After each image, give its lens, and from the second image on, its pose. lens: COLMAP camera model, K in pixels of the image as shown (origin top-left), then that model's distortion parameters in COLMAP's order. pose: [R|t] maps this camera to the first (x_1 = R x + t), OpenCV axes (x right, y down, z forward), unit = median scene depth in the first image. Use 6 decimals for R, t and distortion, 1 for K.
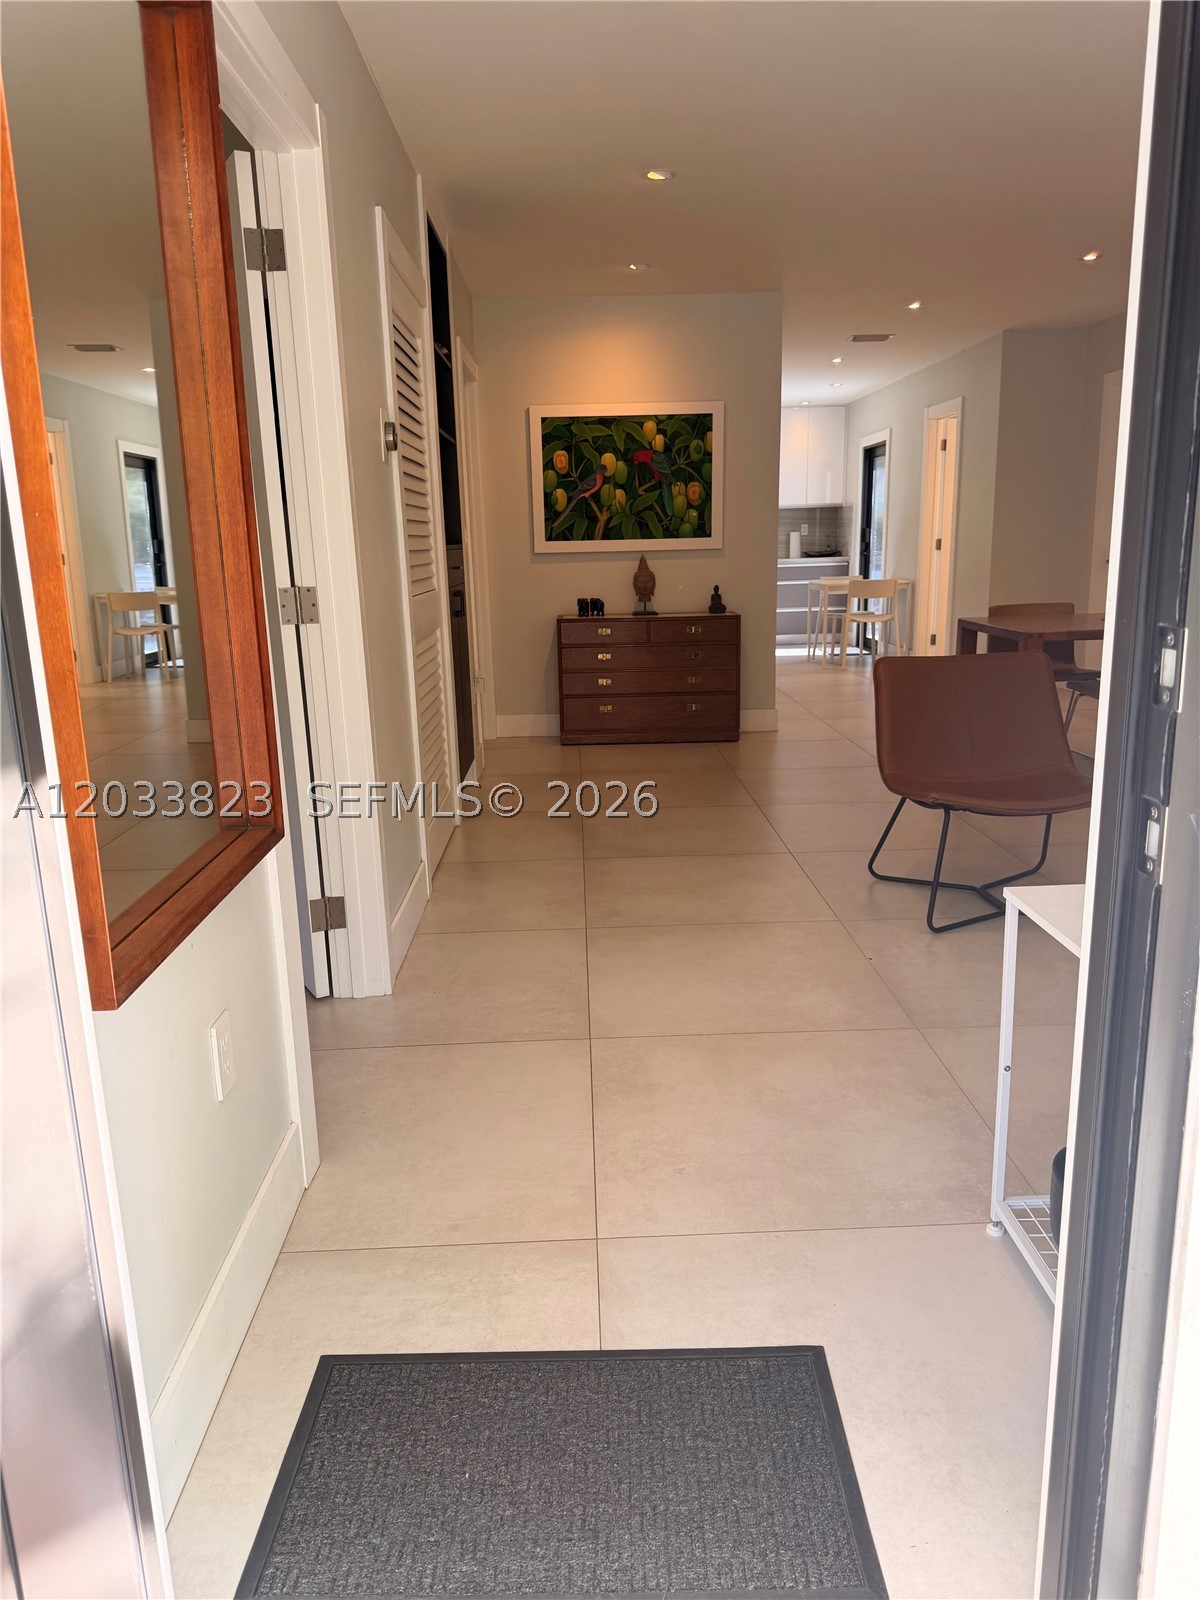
lens RADIAL K [[1124.3, 0, 612.3], [0, 1124.3, 830.9], [0, 0, 1]] dist [0.093965, -0.137651]
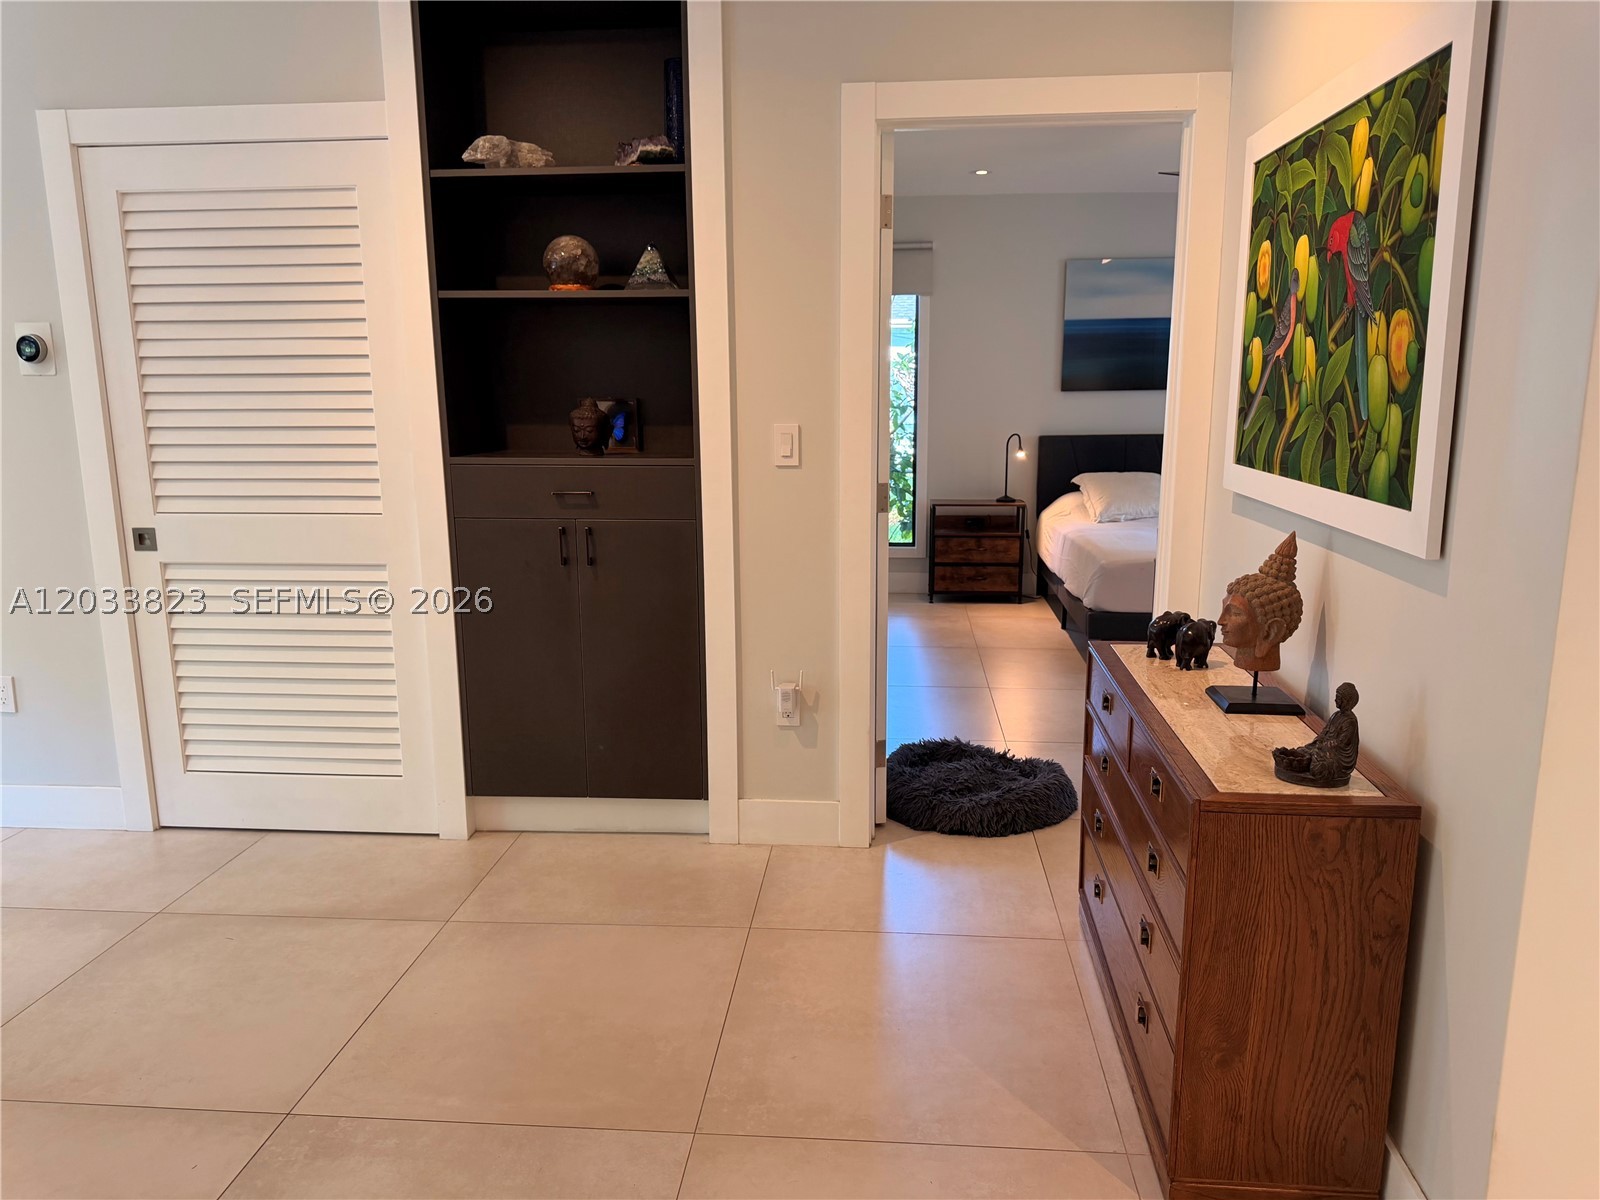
lens RADIAL K [[1137.9, 0, 793.2], [0, 1137.9, 607.6], [0, 0, 1]] dist [0.034387, -0.034620]
pose [[-0.120459, 0.220762, -0.967860, 0.370778], [-0.237353, 0.940278, 0.244011, -0.270735], [0.963926, 0.259118, -0.060867, 0.886908]]
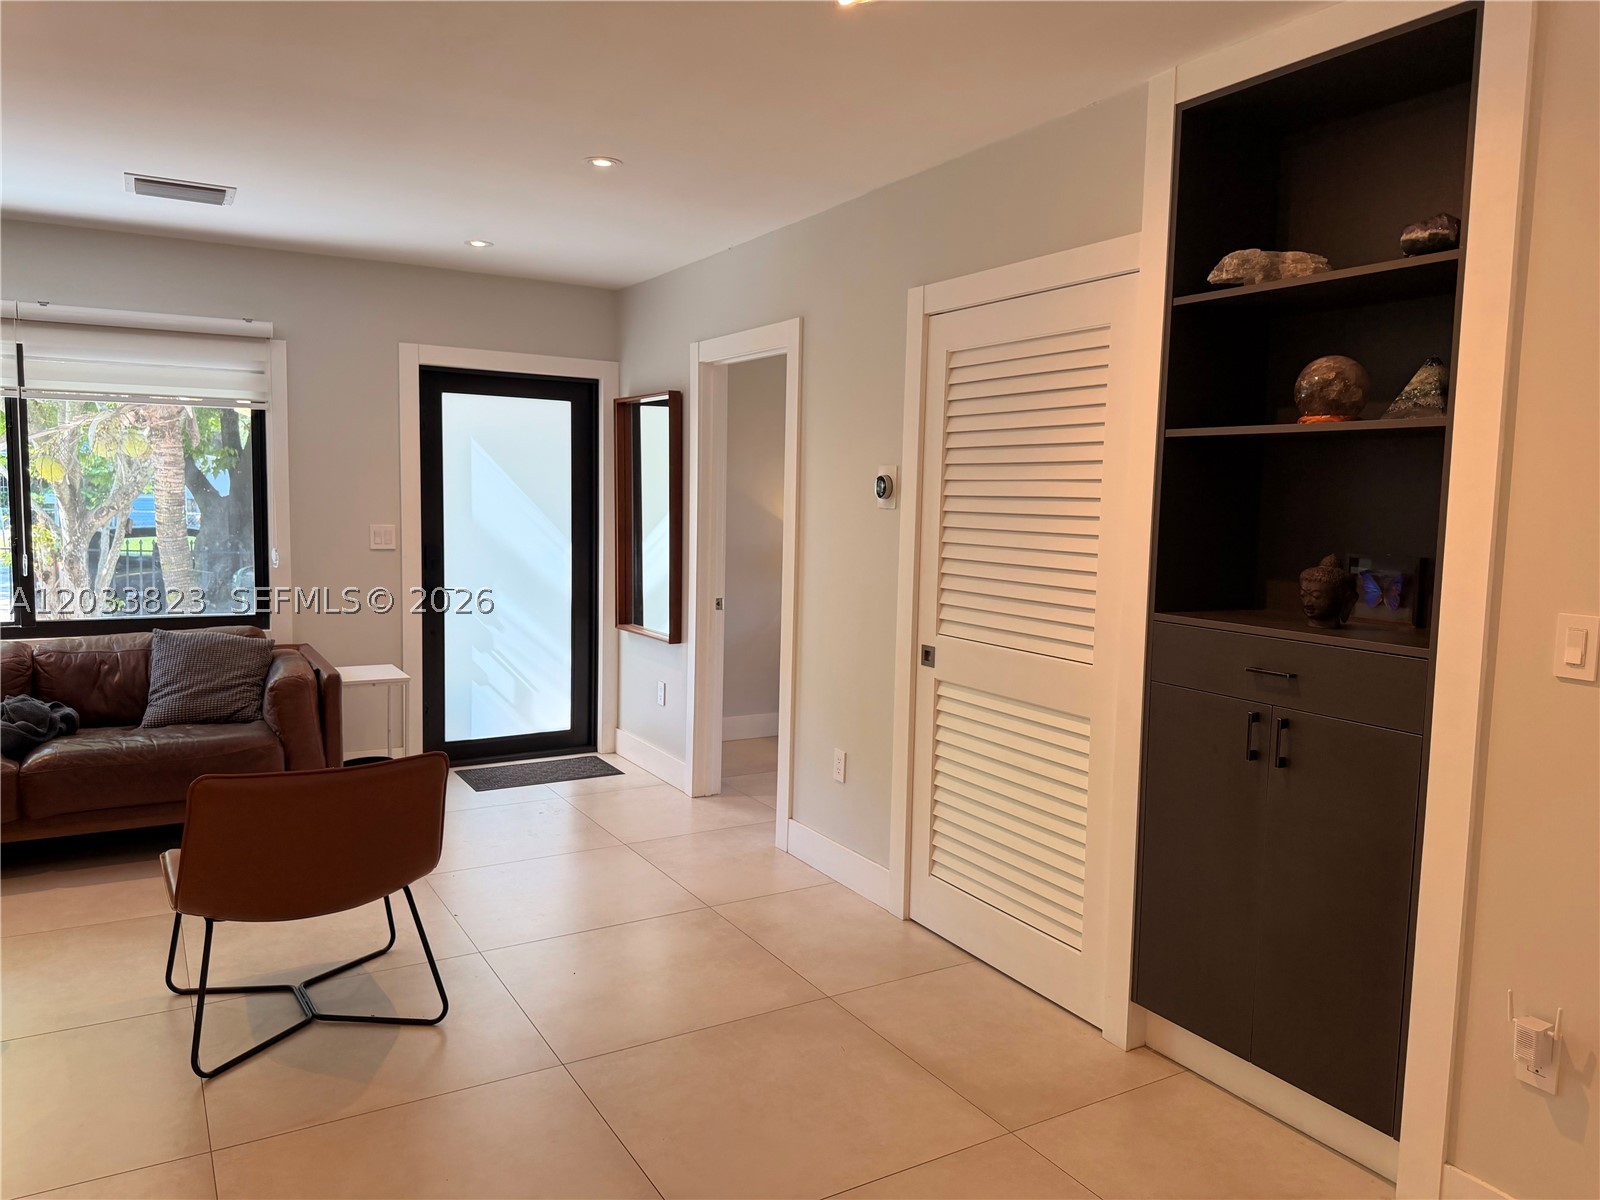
lens RADIAL K [[1136.8, 0, 801.8], [0, 1136.8, 605.5], [0, 0, 1]] dist [0.130550, -0.199408]
pose [[-0.879196, 0.052256, -0.473585, 0.224060], [-0.119150, 0.938272, 0.324728, -0.305507], [0.461321, 0.341928, -0.818699, 0.994168]]
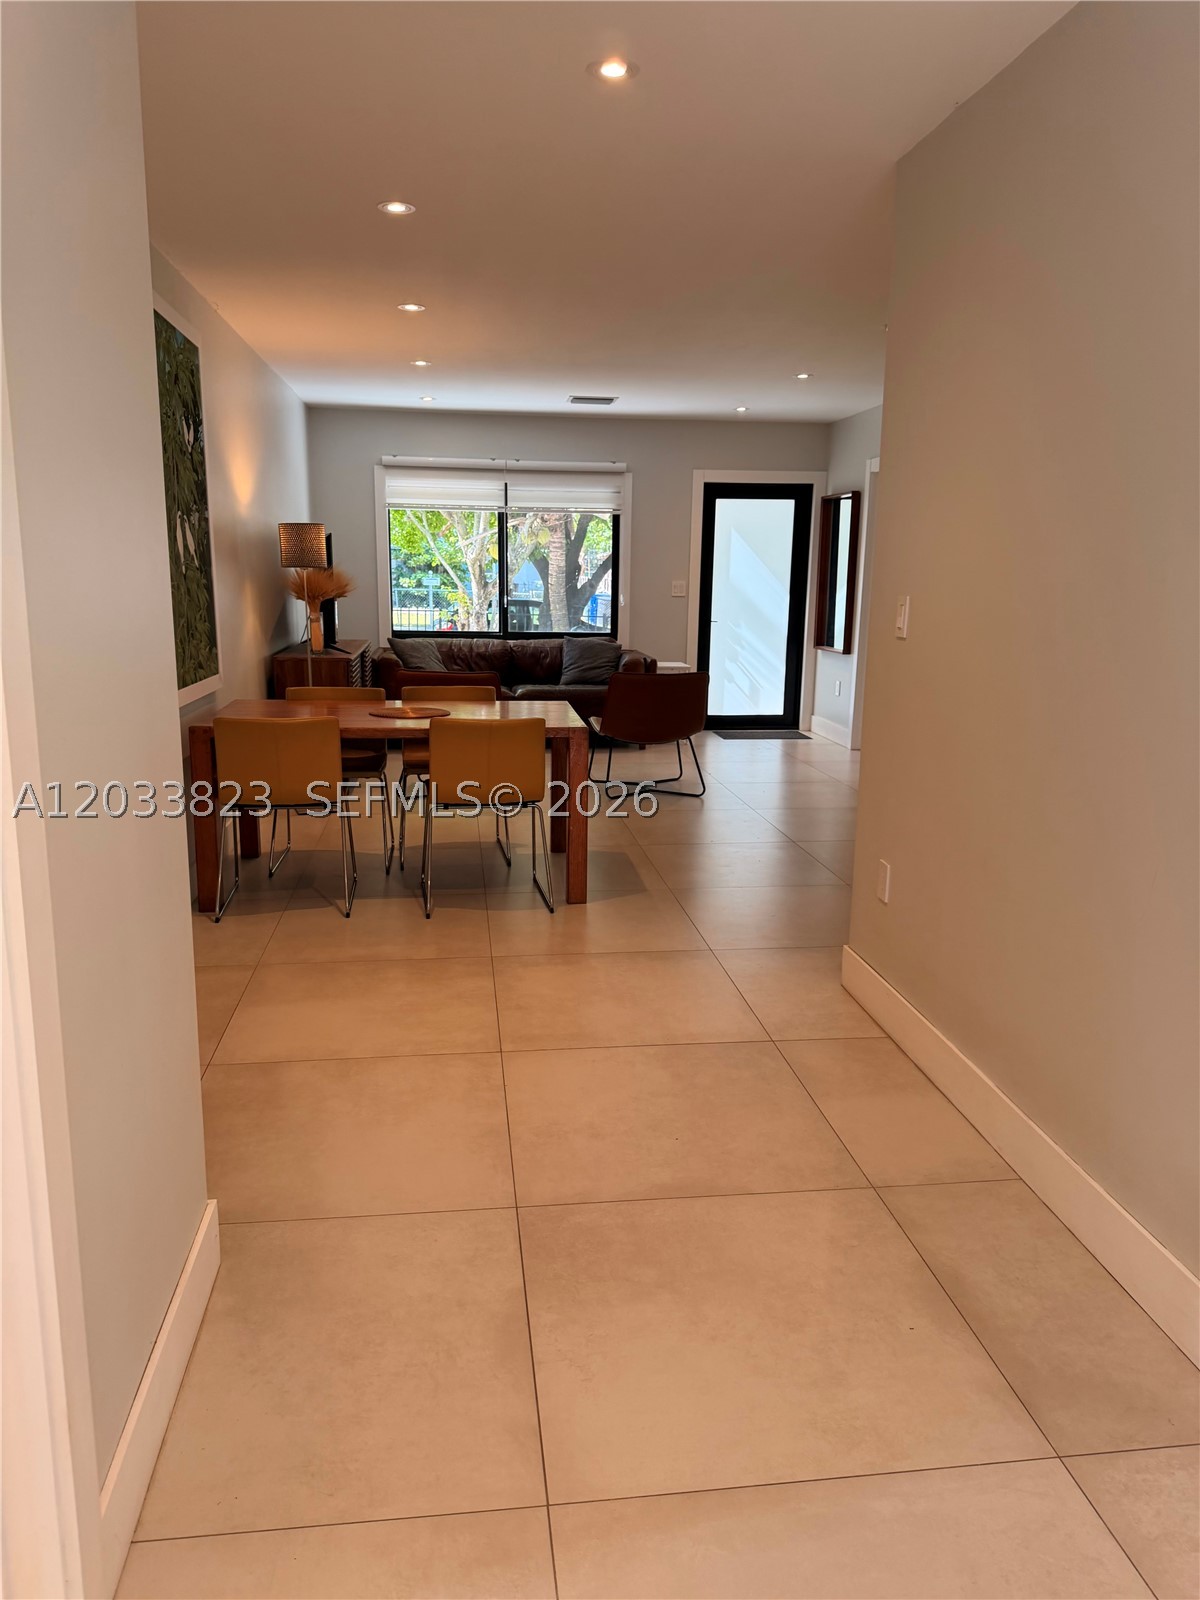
lens RADIAL K [[1120.4, 0, 600.0], [0, 1120.4, 800.0], [0, 0, 1]] dist [0.091787, -0.001058]
pose [[-0.995395, 0.030922, -0.090736, 0.322874], [-0.012341, 0.897332, 0.441184, -0.420867], [0.095063, 0.440272, -0.892818, 1.497615]]
